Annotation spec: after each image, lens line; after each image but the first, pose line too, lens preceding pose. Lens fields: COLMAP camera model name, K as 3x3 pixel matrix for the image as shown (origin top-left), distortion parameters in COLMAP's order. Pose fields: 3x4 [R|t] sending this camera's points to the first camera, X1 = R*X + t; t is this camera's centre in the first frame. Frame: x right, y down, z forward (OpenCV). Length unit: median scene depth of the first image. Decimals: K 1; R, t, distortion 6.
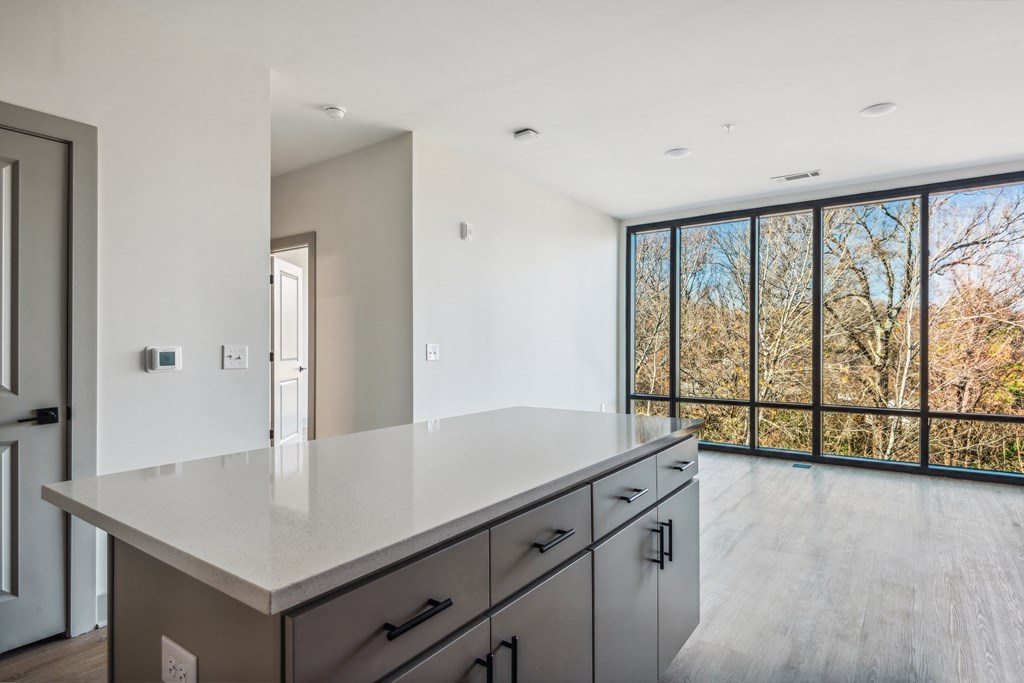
lens RADIAL K [[563.9, 0, 508.6], [0, 563.9, 348.0], [0, 0, 1]] dist [0.031542, -0.020402]
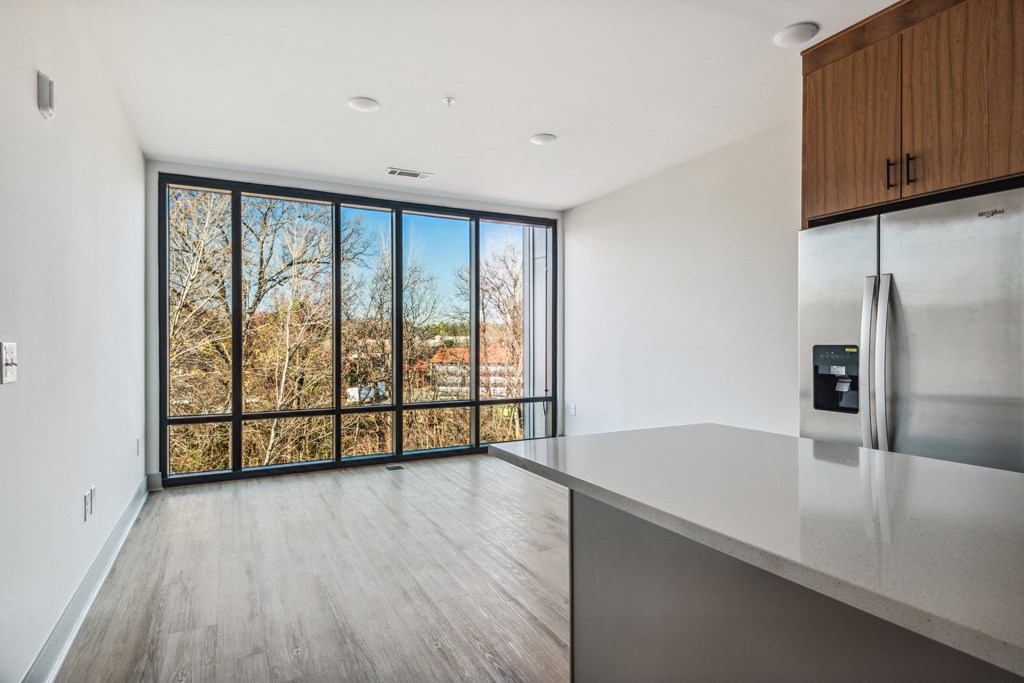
lens RADIAL K [[563.9, 0, 508.6], [0, 563.9, 348.0], [0, 0, 1]] dist [0.031542, -0.020402]
pose [[0.417757, -0.003984, 0.908550, -0.269000], [0.010141, 0.999949, -0.000278, 0.001559], [-0.908502, 0.009330, 0.417776, 0.378734]]
